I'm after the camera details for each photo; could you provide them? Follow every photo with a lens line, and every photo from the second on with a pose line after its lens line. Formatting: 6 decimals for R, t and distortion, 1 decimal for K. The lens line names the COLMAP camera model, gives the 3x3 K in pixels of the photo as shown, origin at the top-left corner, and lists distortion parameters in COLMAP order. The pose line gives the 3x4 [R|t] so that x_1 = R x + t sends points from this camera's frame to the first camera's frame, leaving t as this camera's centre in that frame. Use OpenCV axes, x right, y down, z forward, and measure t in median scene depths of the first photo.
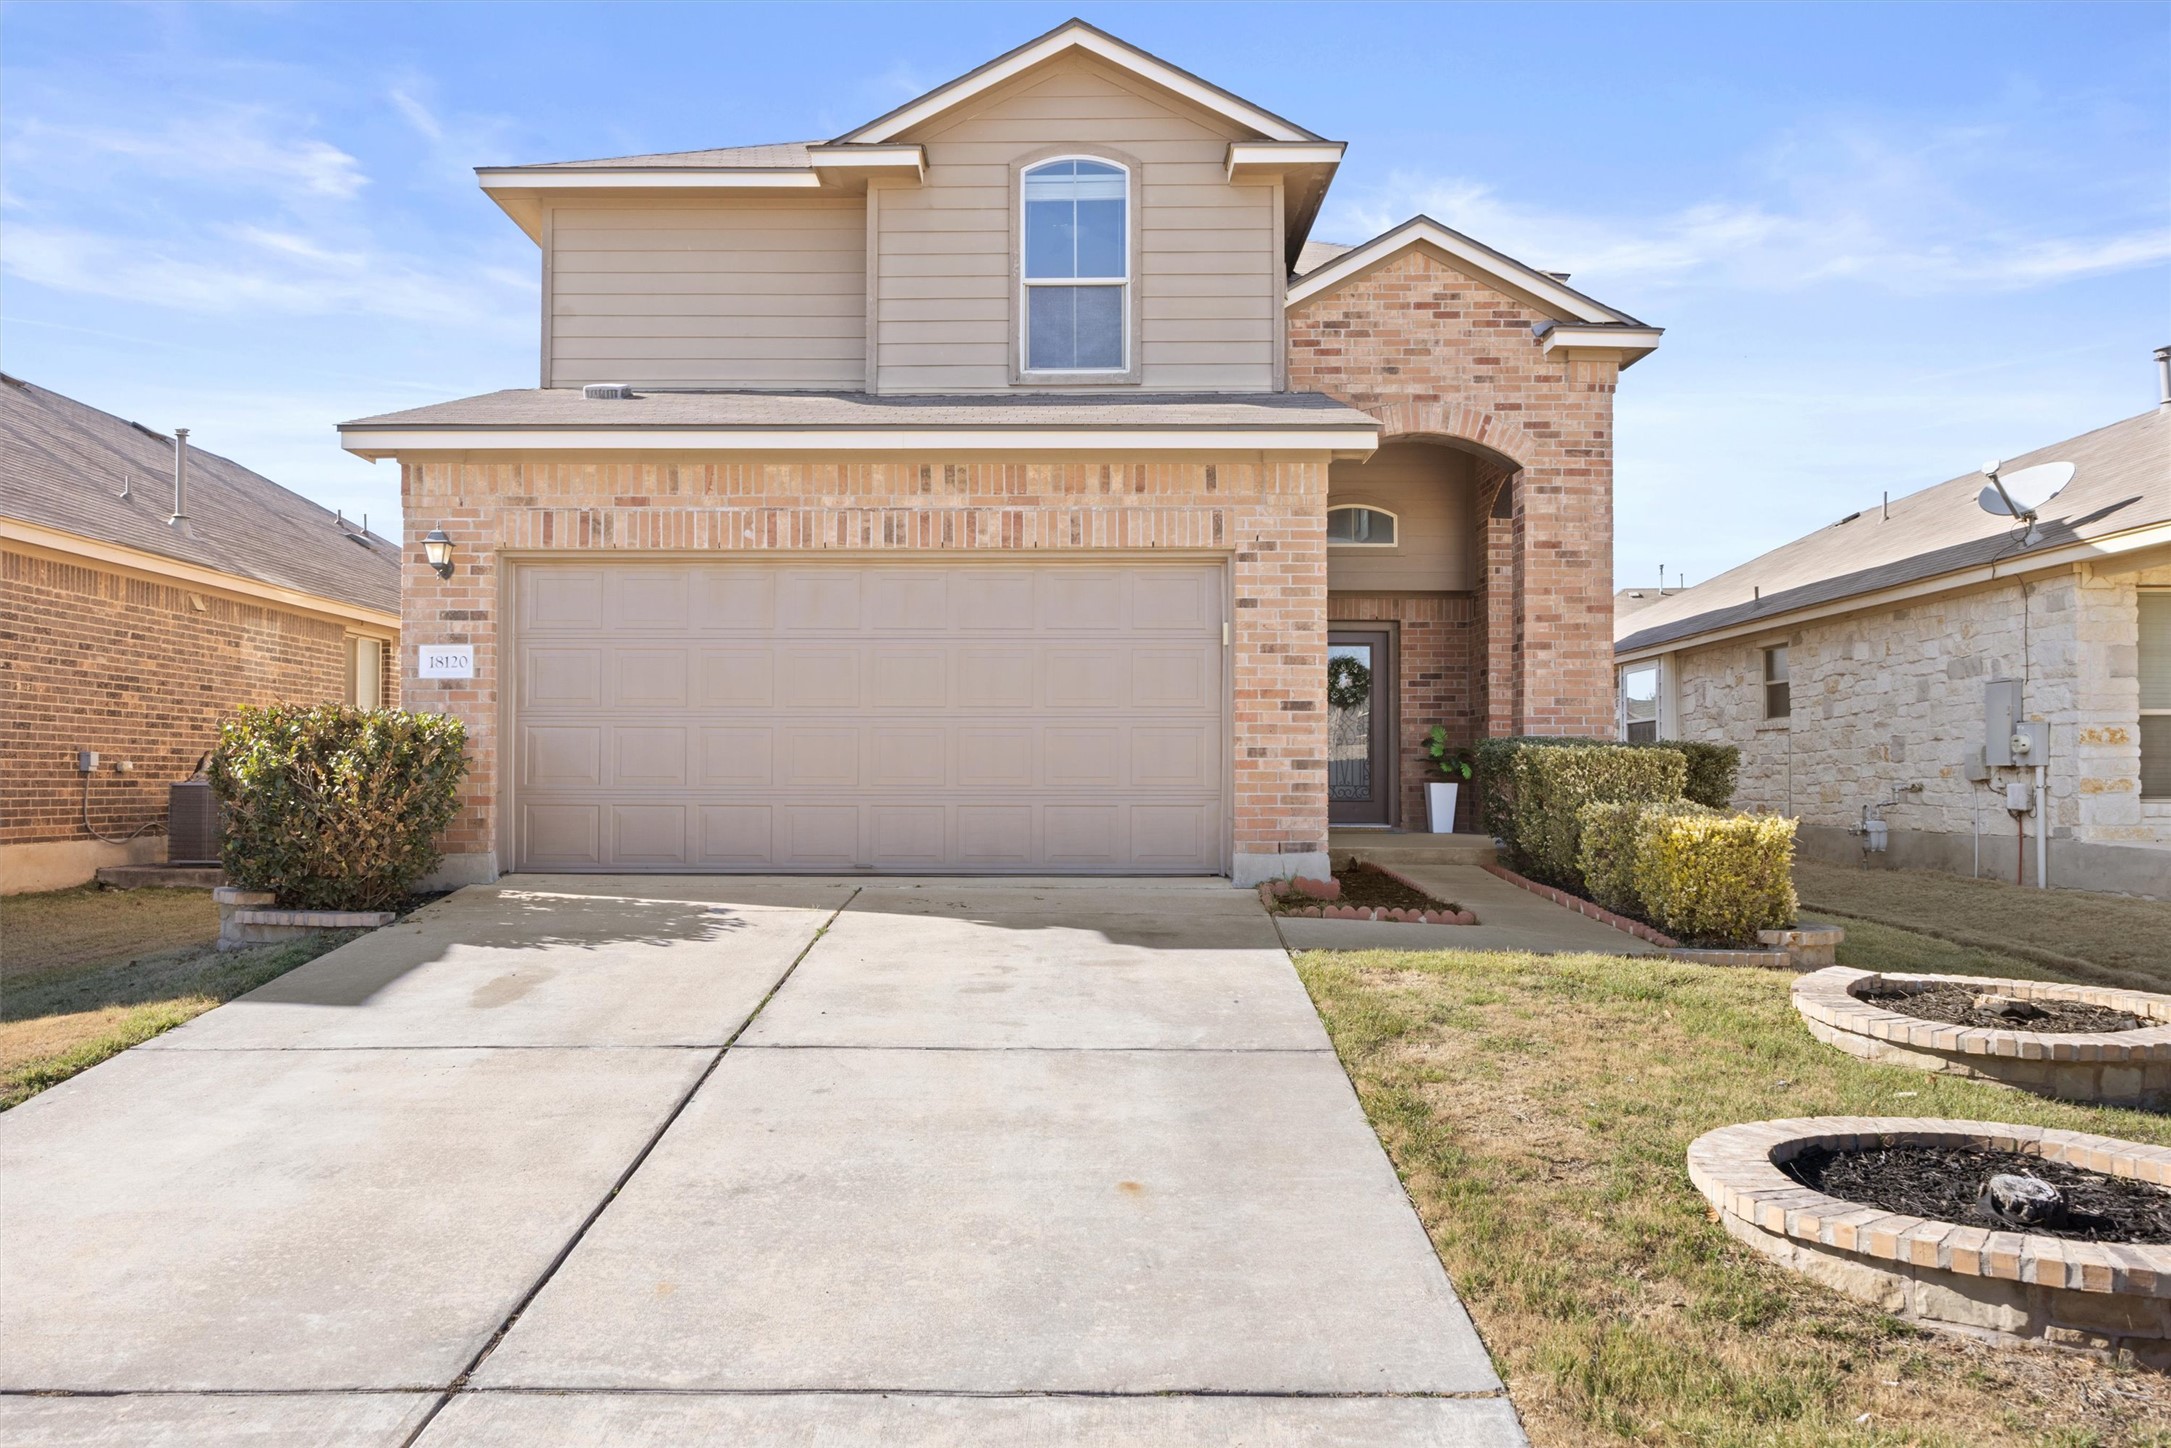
lens RADIAL K [[1727.4, 0, 1085.5], [0, 1727.4, 724.0], [0, 0, 1]] dist [-0.005684, -0.000953]
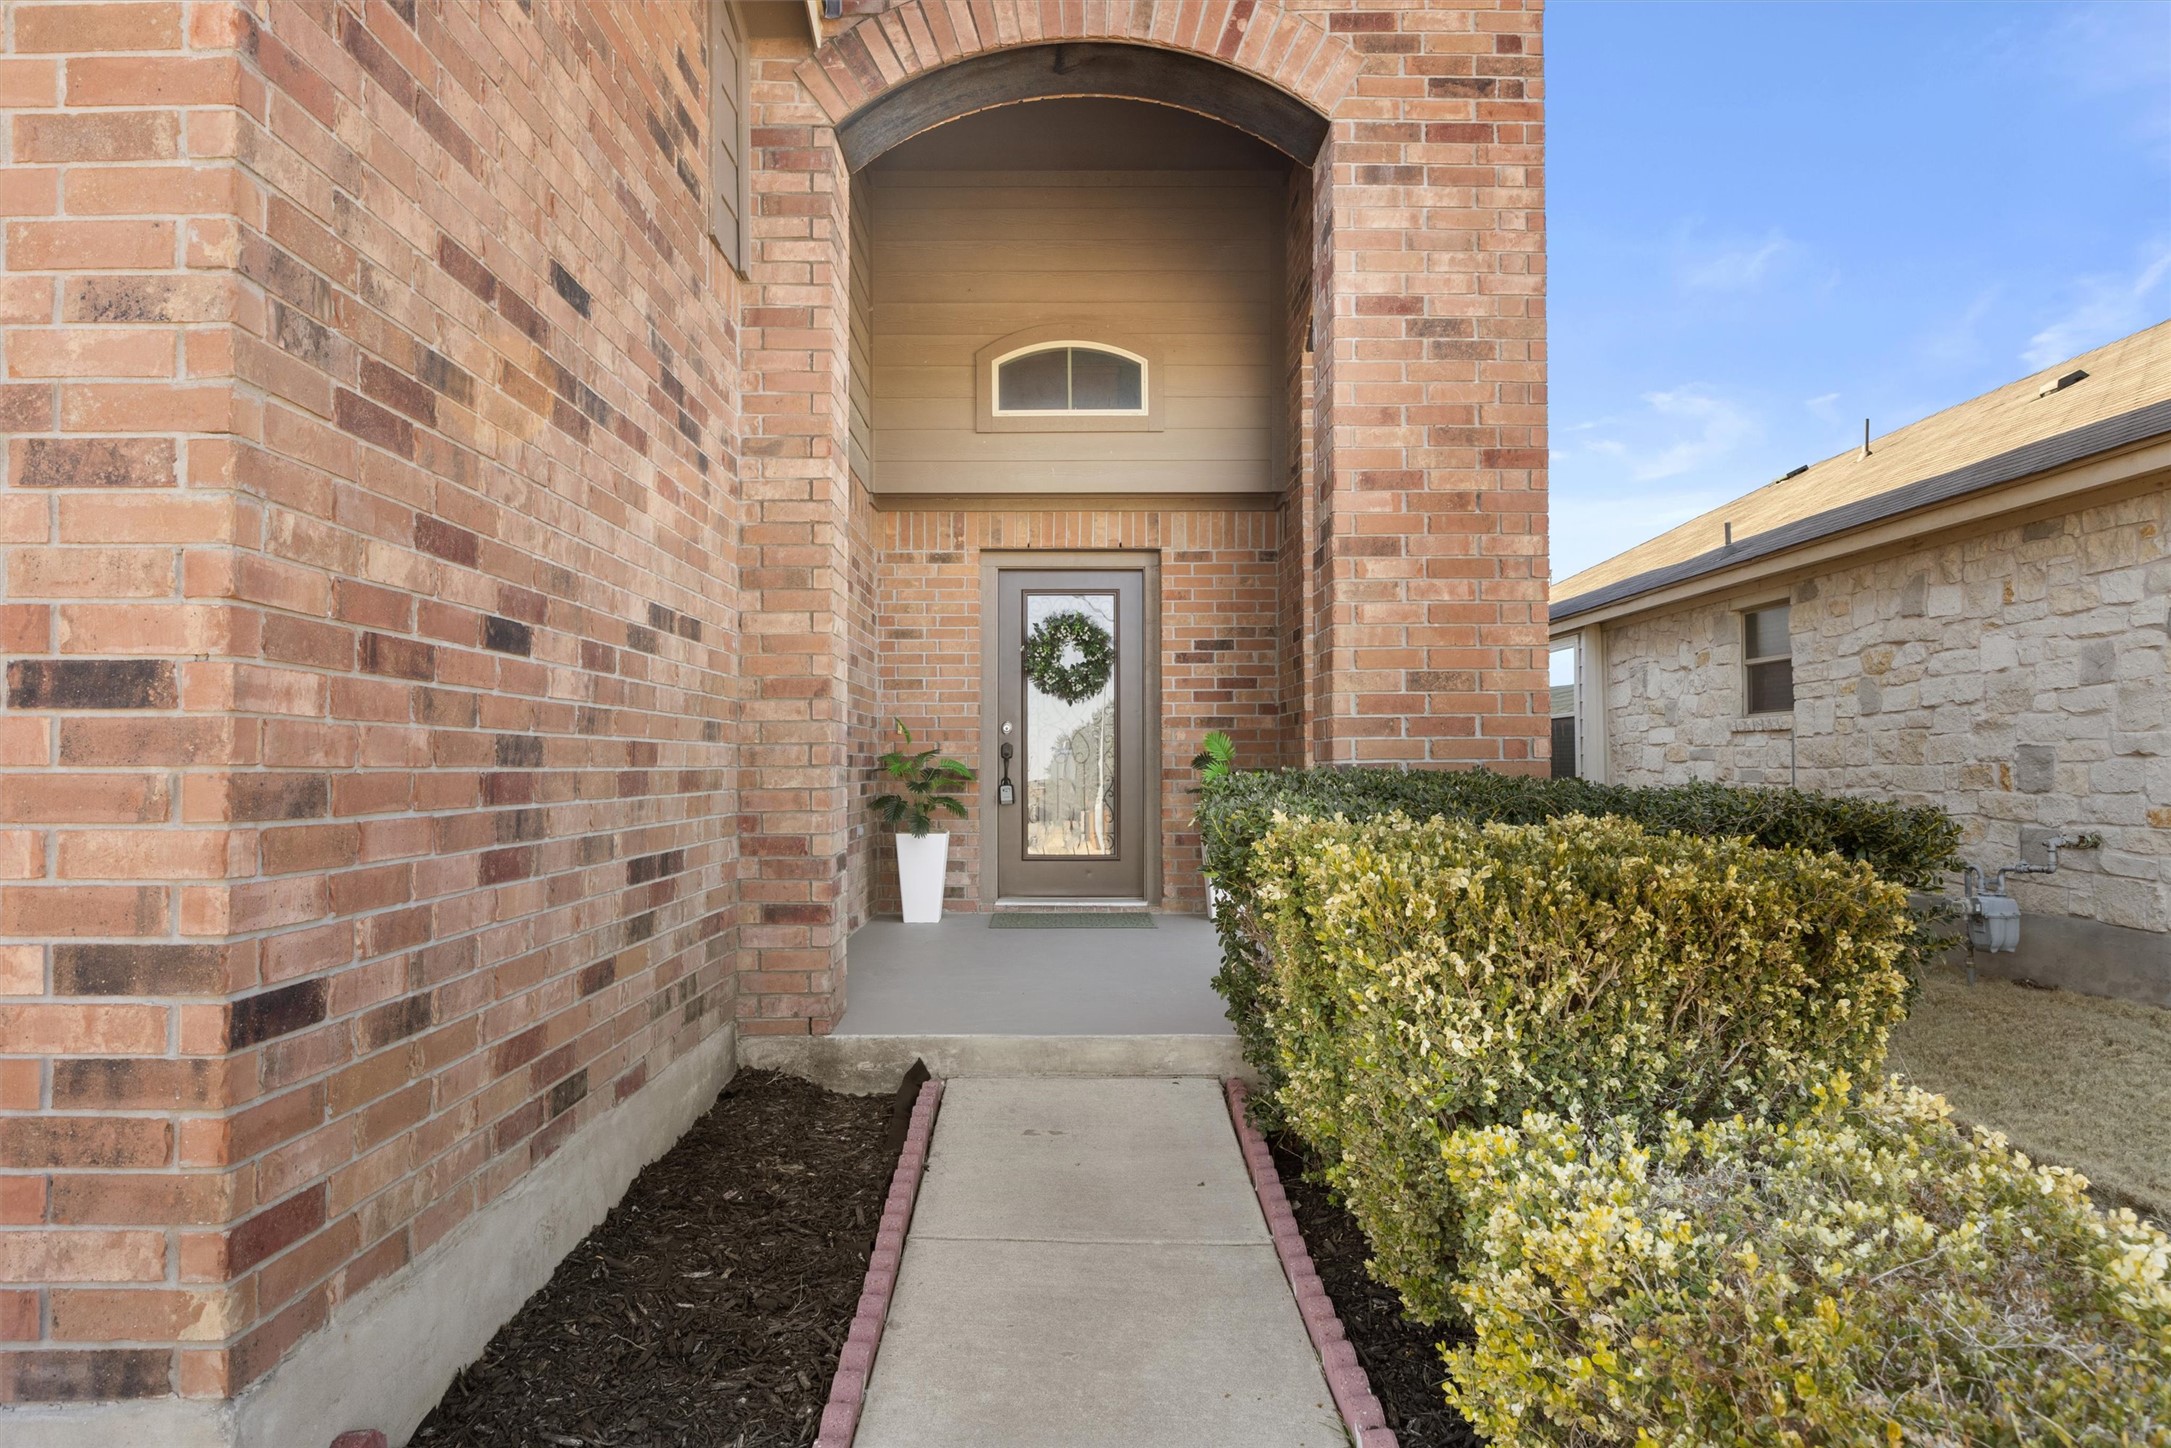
lens RADIAL K [[1429.9, 0, 1070.2], [0, 1429.9, 719.6], [0, 0, 1]] dist [-0.008029, -0.002542]
pose [[0.999988, -0.004461, 0.001889, 0.188209], [0.004457, 0.999988, 0.001901, -0.004751], [-0.001897, -0.001893, 0.999996, 0.650424]]
